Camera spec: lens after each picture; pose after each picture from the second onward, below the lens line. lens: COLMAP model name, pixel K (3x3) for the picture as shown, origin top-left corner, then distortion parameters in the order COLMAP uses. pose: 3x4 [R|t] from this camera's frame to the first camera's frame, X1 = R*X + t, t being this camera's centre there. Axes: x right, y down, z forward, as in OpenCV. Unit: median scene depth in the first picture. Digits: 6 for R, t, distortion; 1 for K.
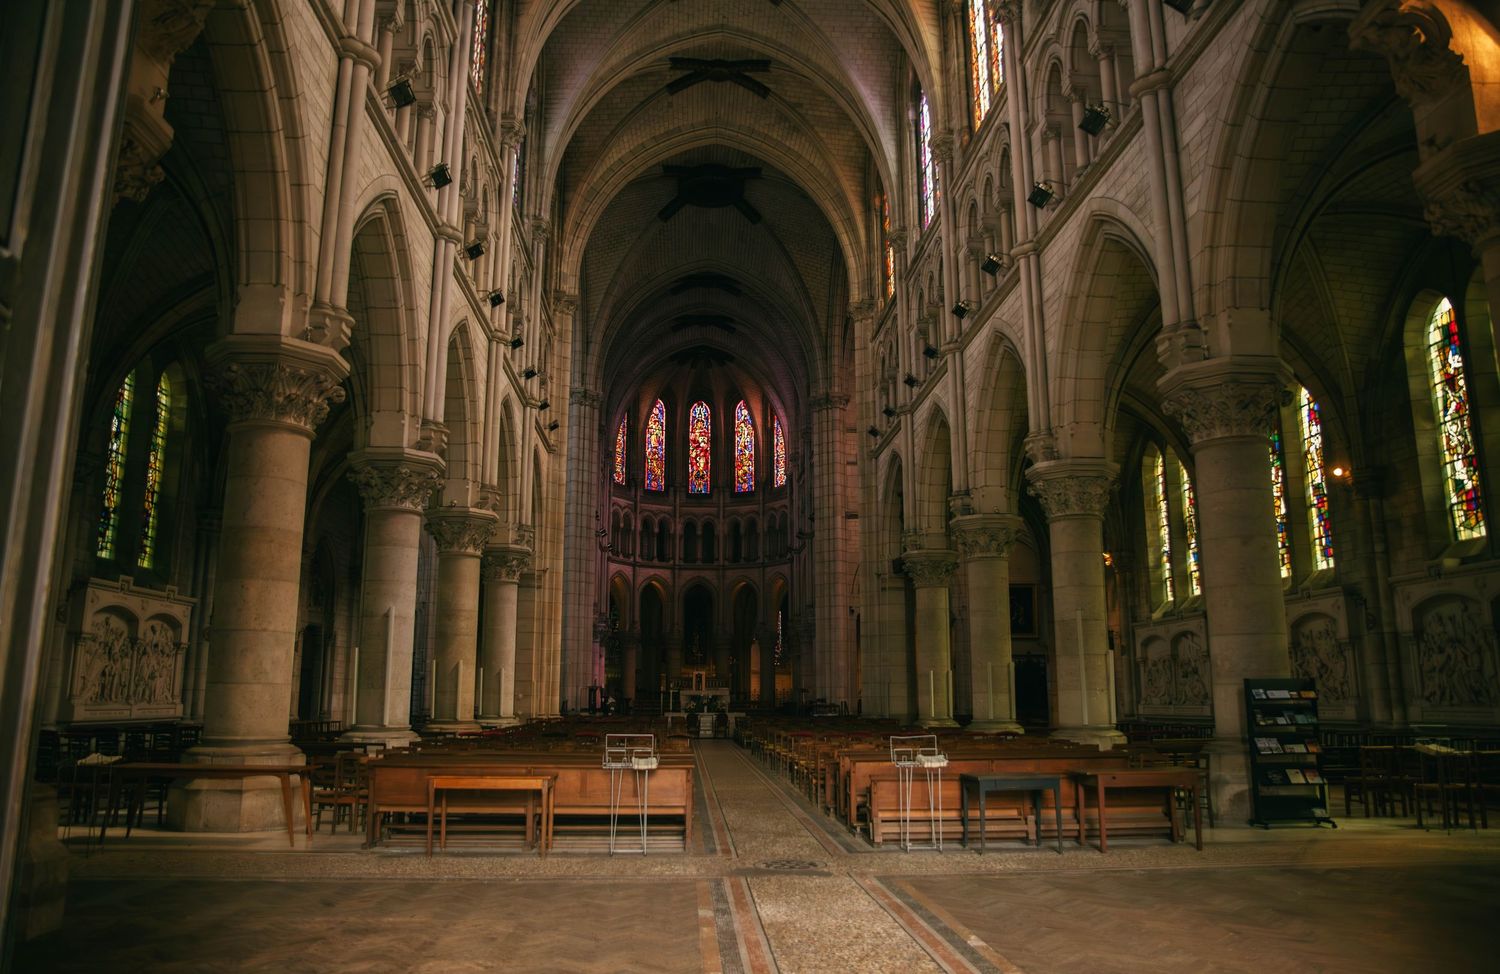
lens RADIAL K [[1110.2, 0, 750.7], [0, 1110.2, 487.4], [0, 0, 1]] dist [-0.044527, 0.019575]
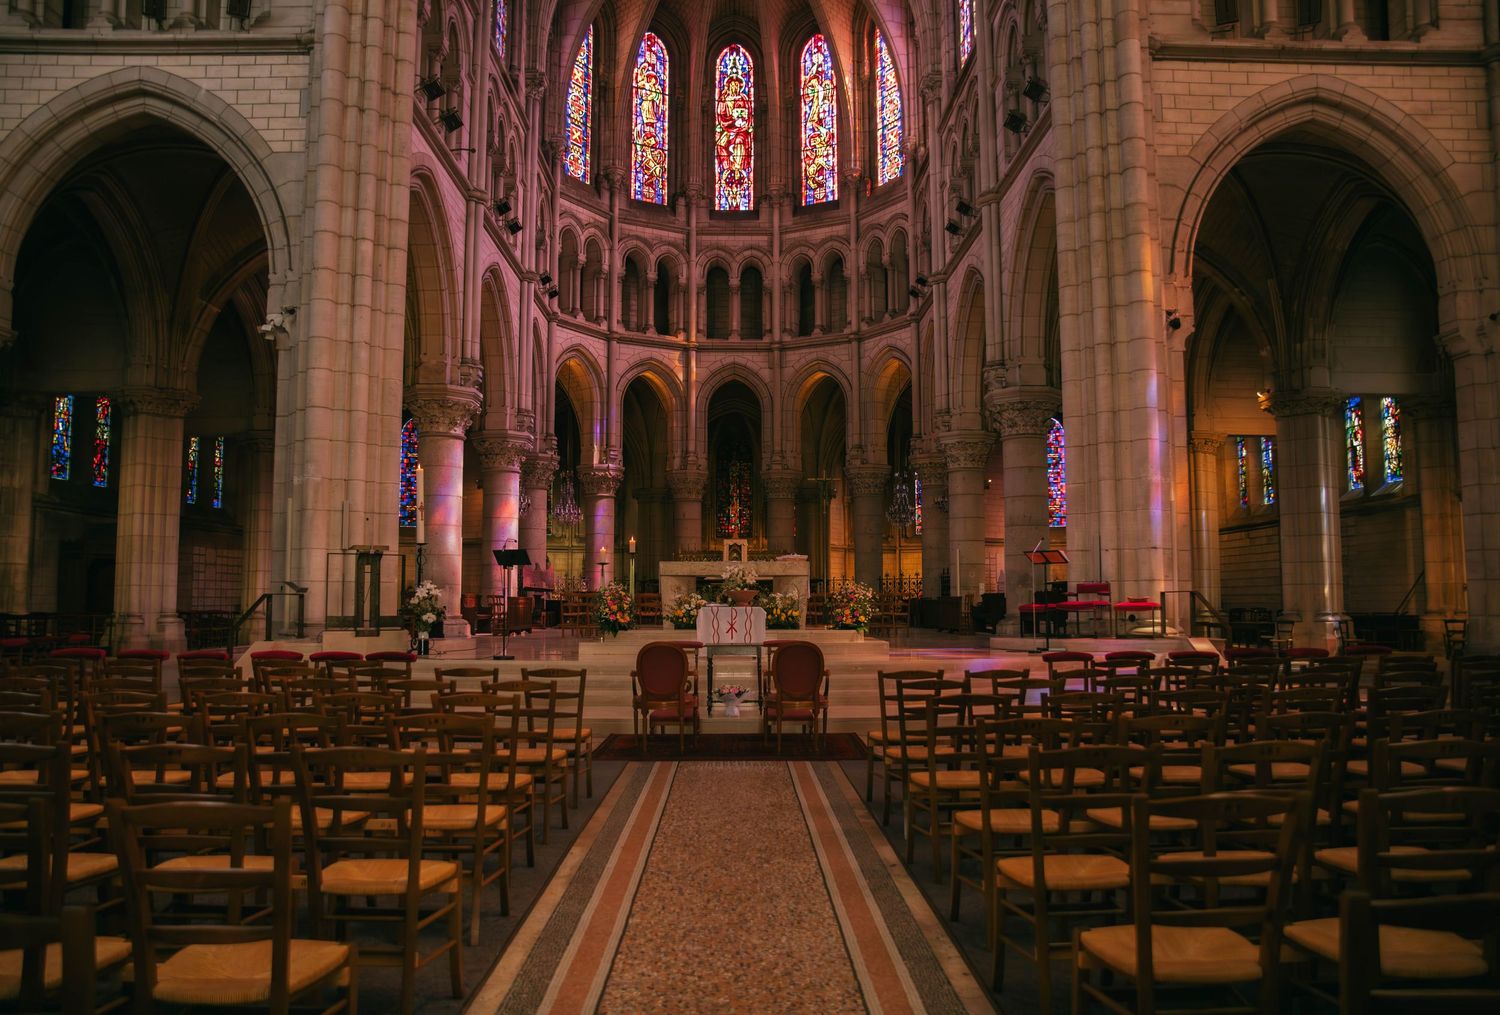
lens RADIAL K [[1125.9, 0, 753.0], [0, 1125.9, 508.0], [0, 0, 1]] dist [-0.063916, 0.021208]
pose [[0.998958, -0.006259, -0.045216, -0.014291], [0.011124, 0.994069, 0.108177, 0.090994], [0.044271, -0.108567, 0.993103, 0.464288]]
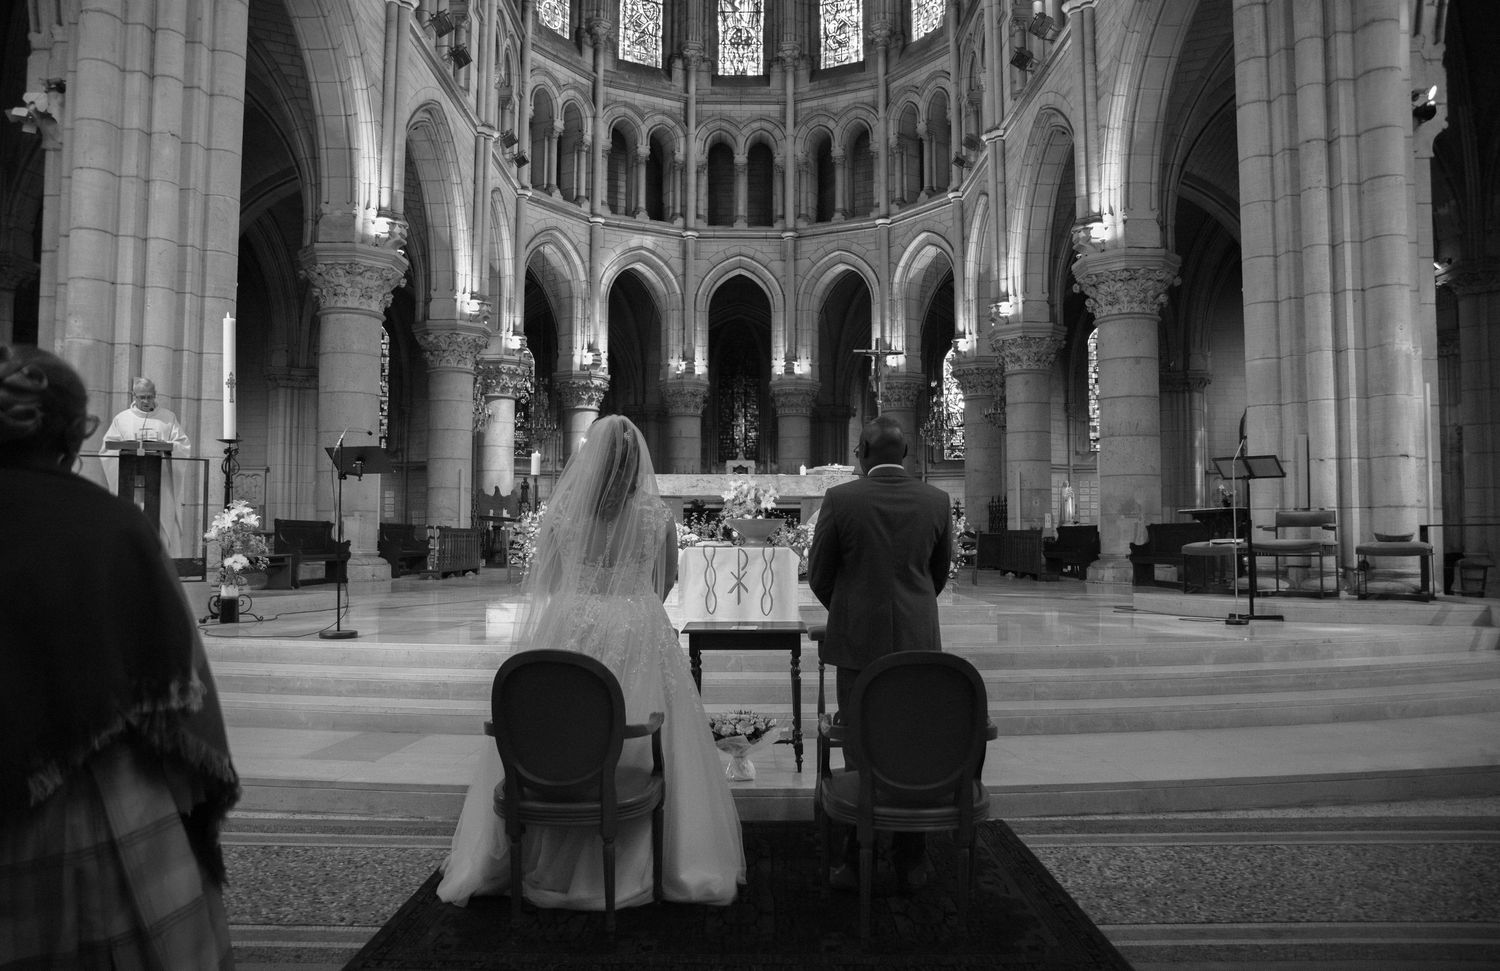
lens RADIAL K [[1110.2, 0, 749.1], [0, 1110.2, 474.1], [0, 0, 1]] dist [-0.044527, 0.019575]
pose [[0.998643, -0.000745, -0.052068, -0.020076], [0.007897, 0.990501, 0.137280, 0.106677], [0.051471, -0.137505, 0.989163, 0.547454]]
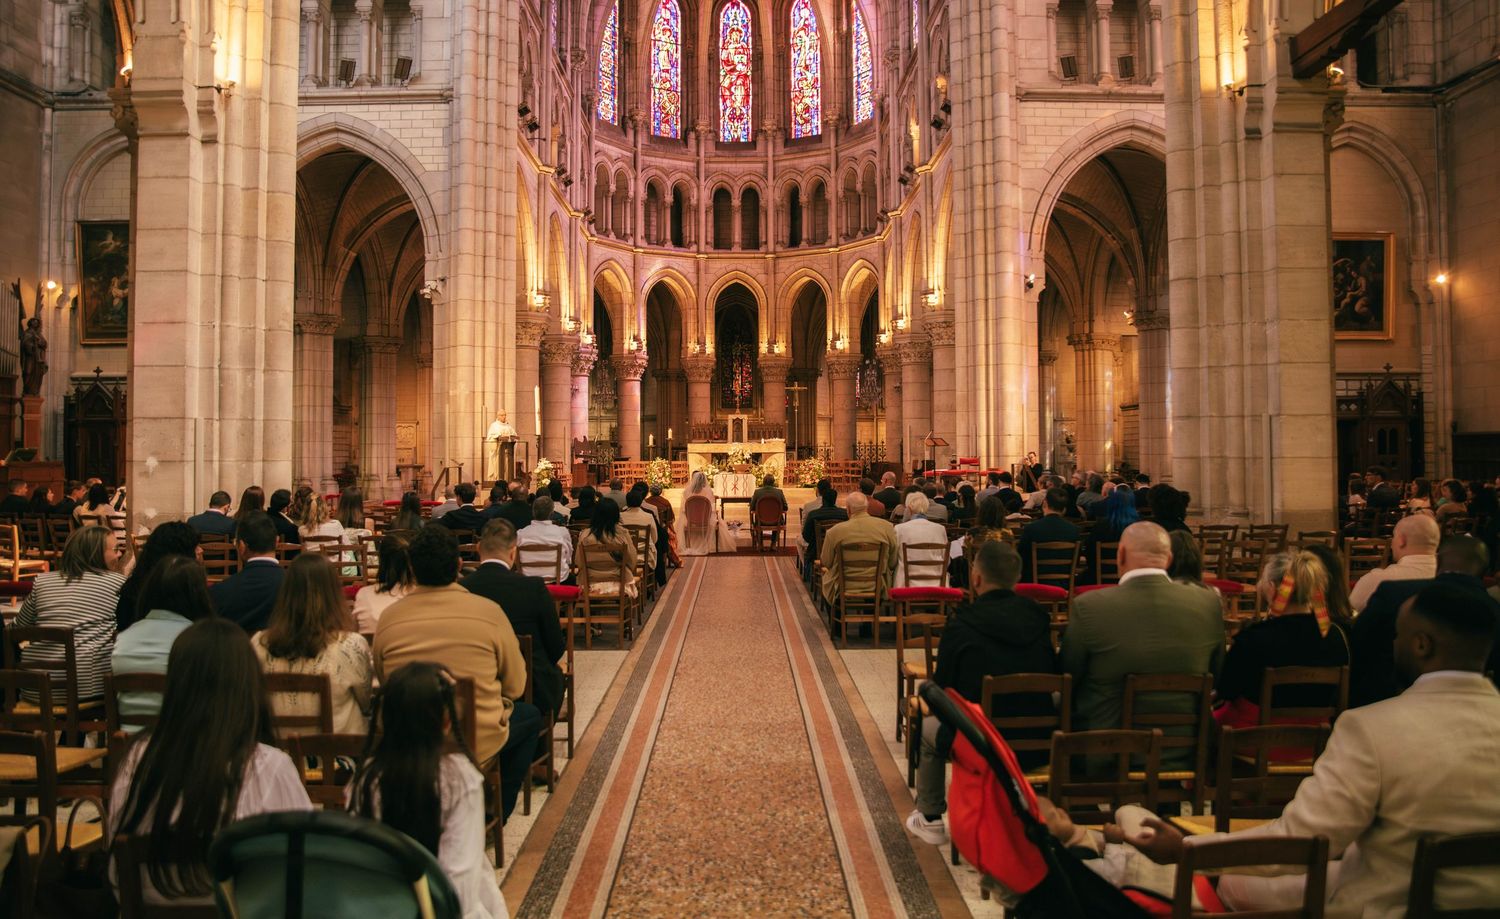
lens RADIAL K [[1114.0, 0, 745.3], [0, 1114.0, 454.4], [0, 0, 1]] dist [-0.116167, 0.084443]
pose [[0.998451, -0.005447, -0.055366, -0.006501], [0.015776, 0.982068, 0.187865, 0.064391], [0.053350, -0.188447, 0.980633, 0.348292]]
